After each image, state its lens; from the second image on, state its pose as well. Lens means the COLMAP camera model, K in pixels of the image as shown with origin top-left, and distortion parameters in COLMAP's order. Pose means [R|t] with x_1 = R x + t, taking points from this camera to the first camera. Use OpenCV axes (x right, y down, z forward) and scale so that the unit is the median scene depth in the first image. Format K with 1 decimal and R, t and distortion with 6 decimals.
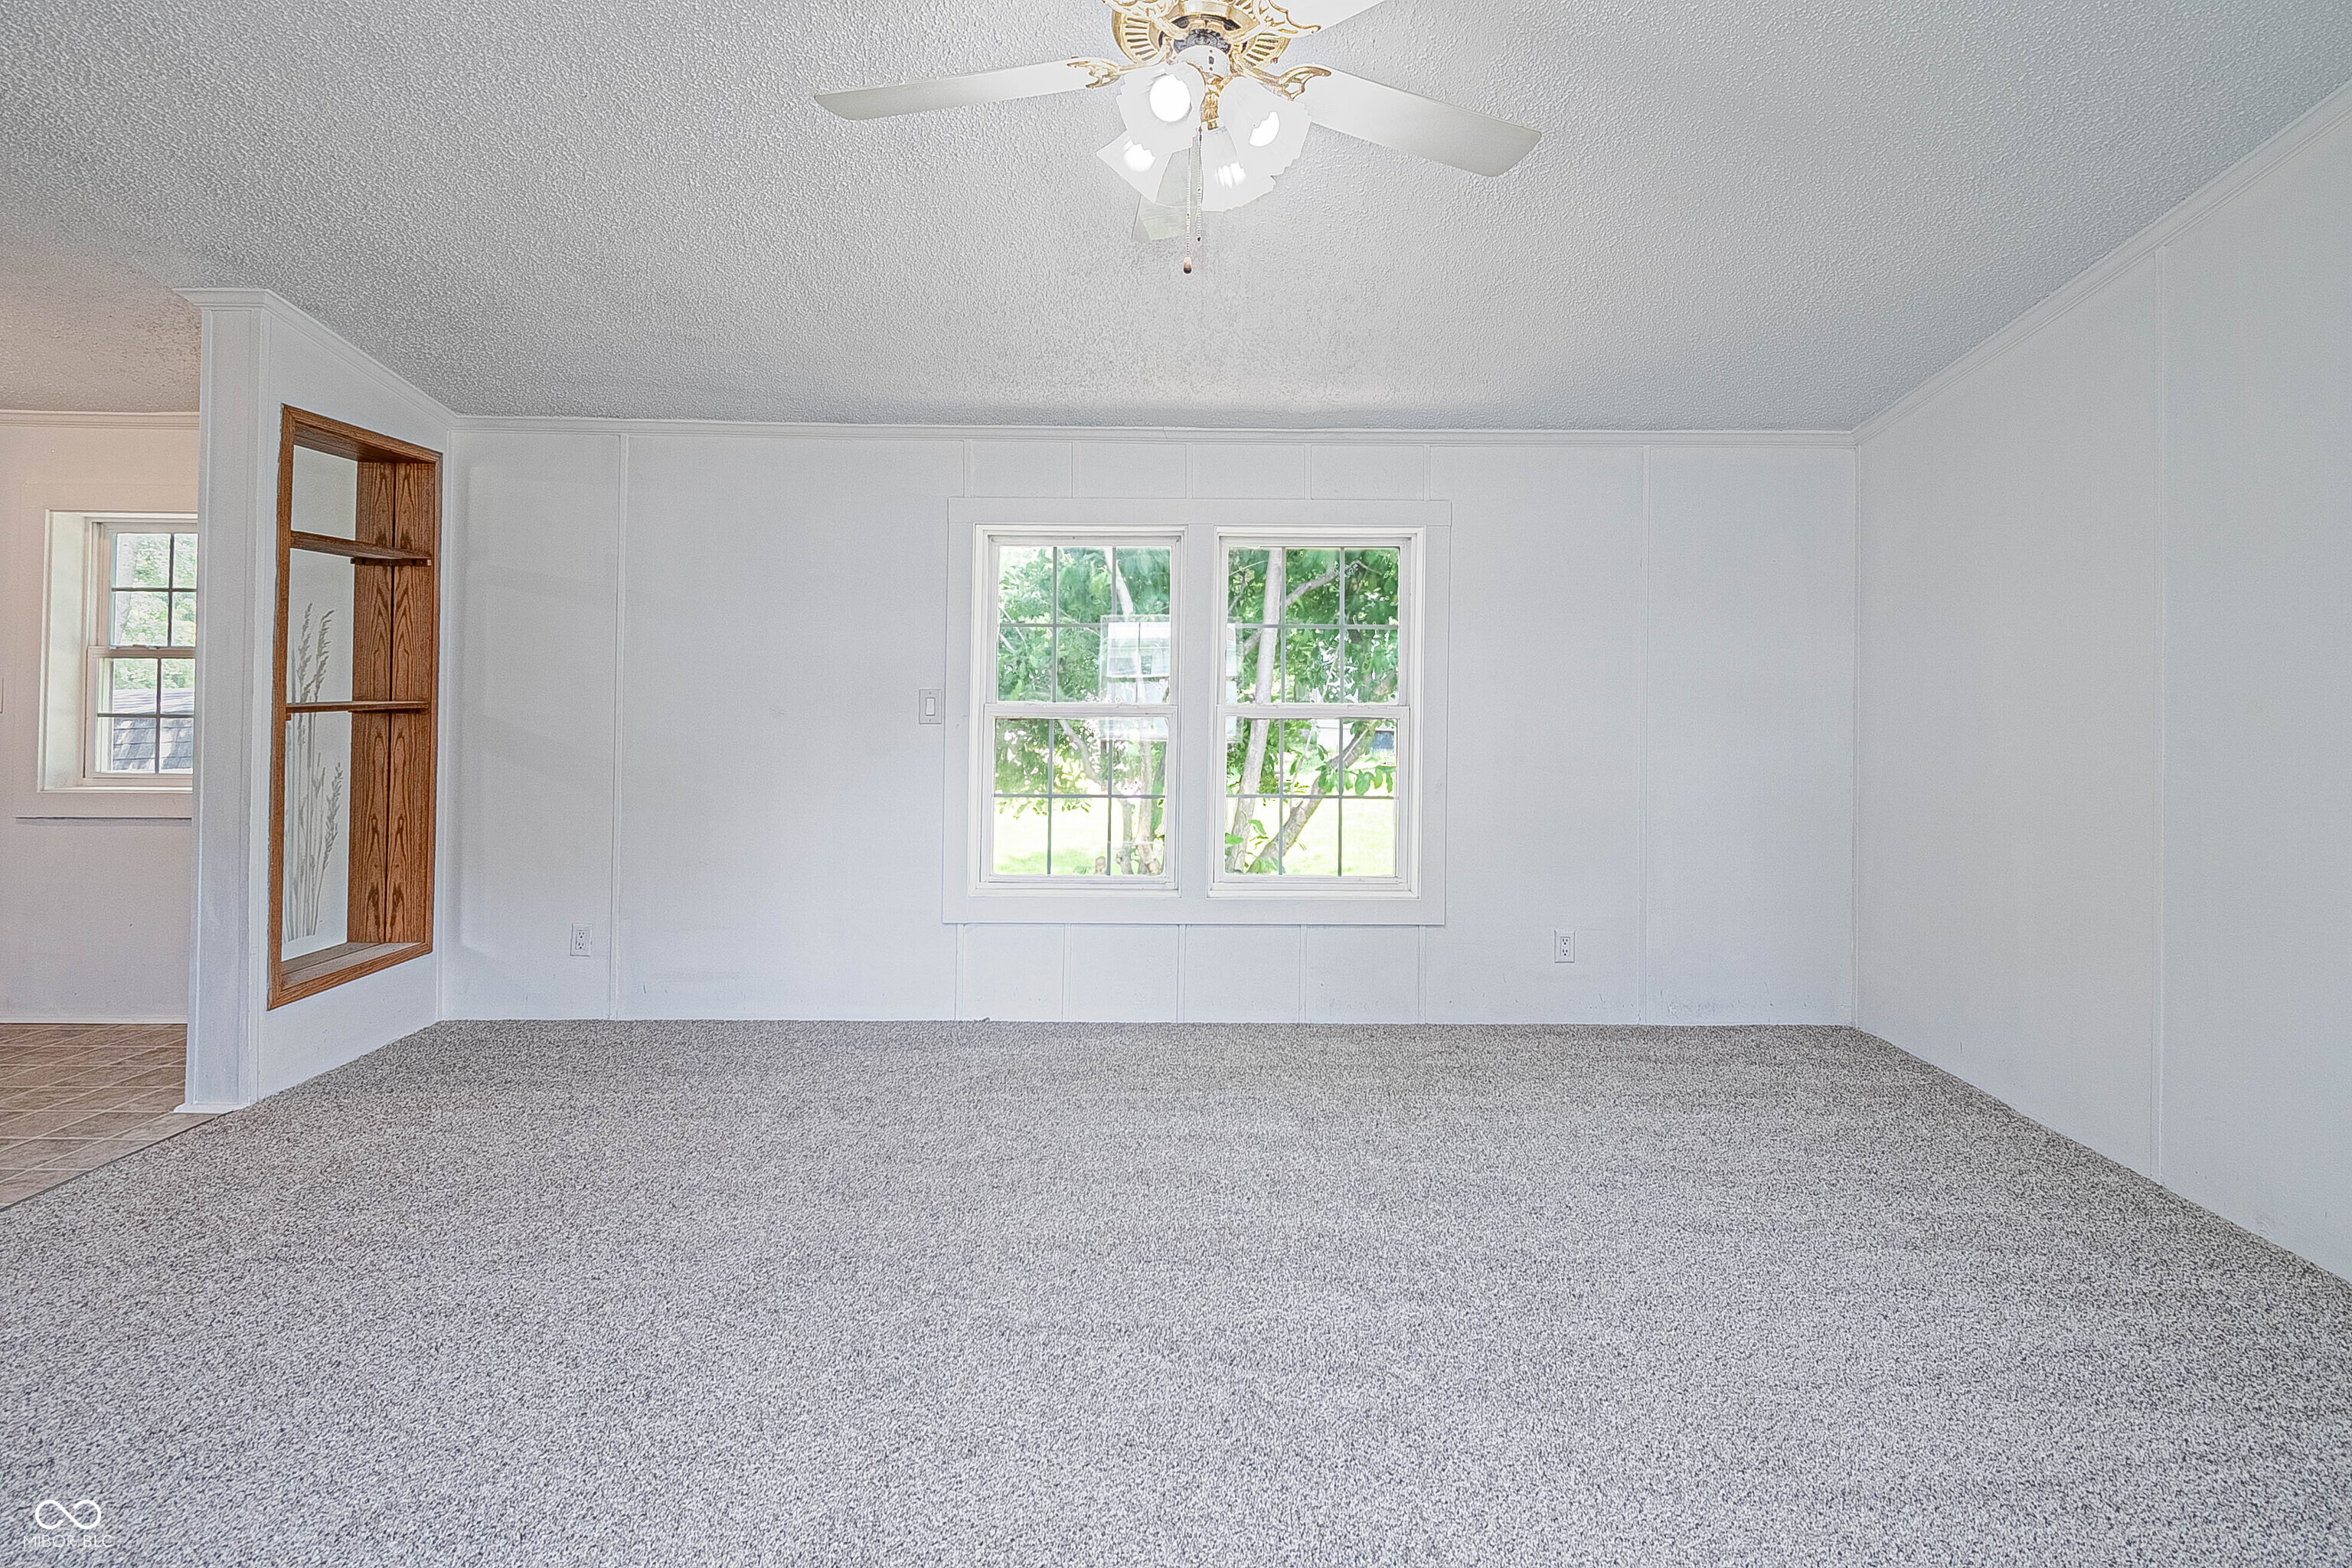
lens RADIAL K [[1066.9, 0, 1176.7], [0, 1066.9, 673.9], [0, 0, 1]] dist [0.001496, -0.000901]
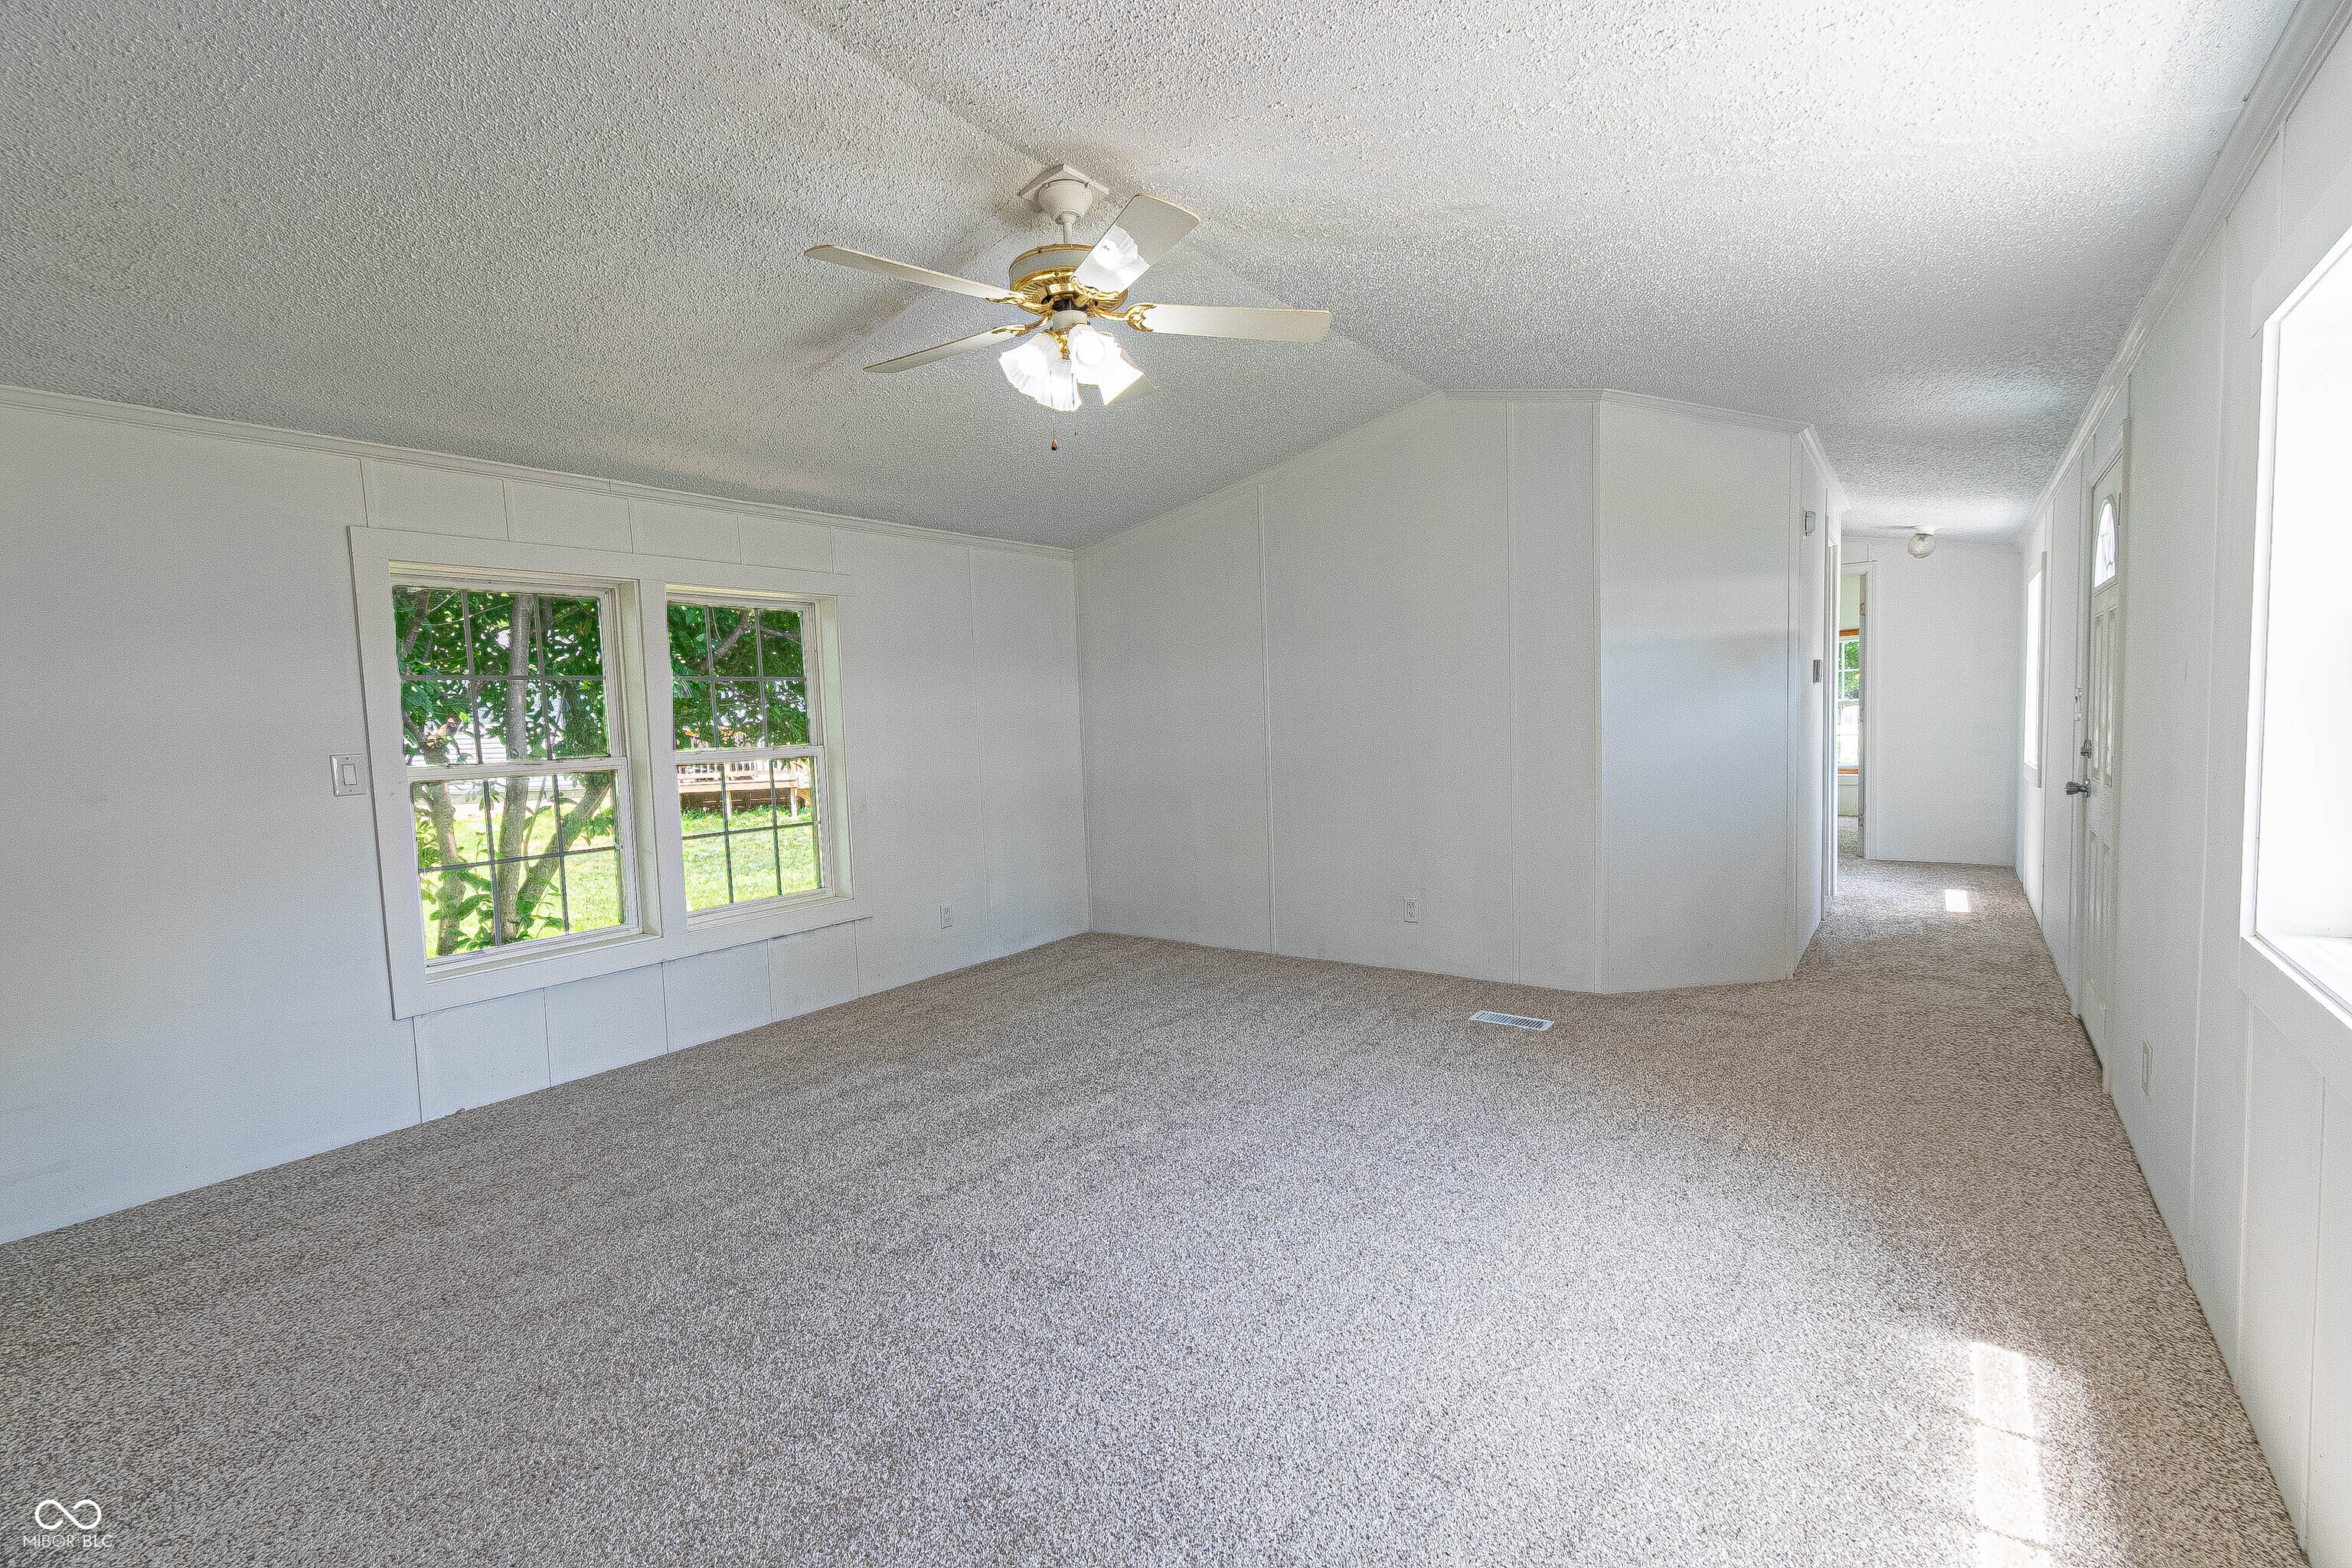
lens RADIAL K [[1024.8, 0, 1176.0], [0, 1024.8, 784.0], [0, 0, 1]] dist [-0.000191, -0.000192]
pose [[0.600029, -0.082304, 0.795733, -0.489294], [0.032102, 0.996370, 0.078849, -0.004591], [-0.799334, -0.021767, 0.600493, -0.011774]]
